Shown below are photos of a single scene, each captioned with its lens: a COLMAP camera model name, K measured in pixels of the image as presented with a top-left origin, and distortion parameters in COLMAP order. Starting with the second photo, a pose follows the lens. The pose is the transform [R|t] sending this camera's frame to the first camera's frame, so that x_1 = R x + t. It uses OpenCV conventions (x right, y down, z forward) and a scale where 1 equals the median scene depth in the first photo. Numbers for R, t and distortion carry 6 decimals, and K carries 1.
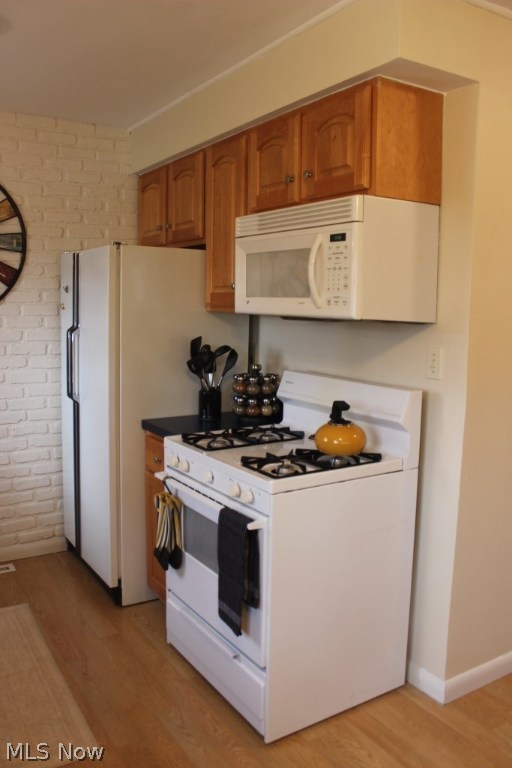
lens RADIAL K [[651.1, 0, 249.5], [0, 651.1, 379.2], [0, 0, 1]] dist [-0.149164, 0.122611]
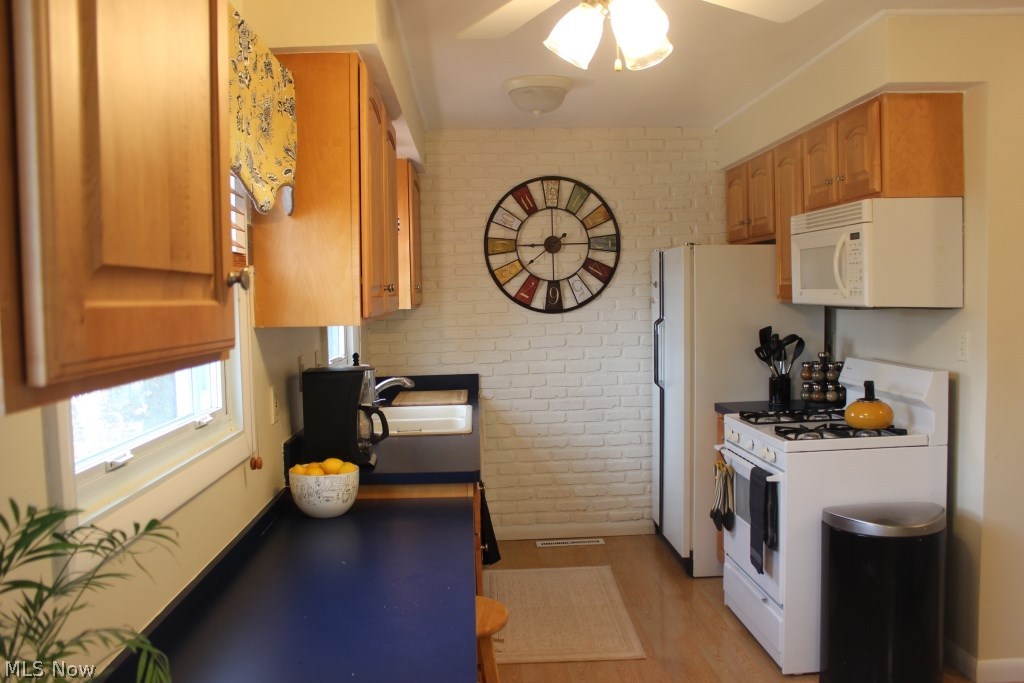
lens RADIAL K [[868.1, 0, 515.4], [0, 868.1, 338.0], [0, 0, 1]] dist [-0.149164, 0.122611]
pose [[0.874433, -0.010137, -0.485041, 0.270013], [-0.020441, 0.998124, -0.057710, 0.048825], [0.484716, 0.060378, 0.872585, -0.477902]]
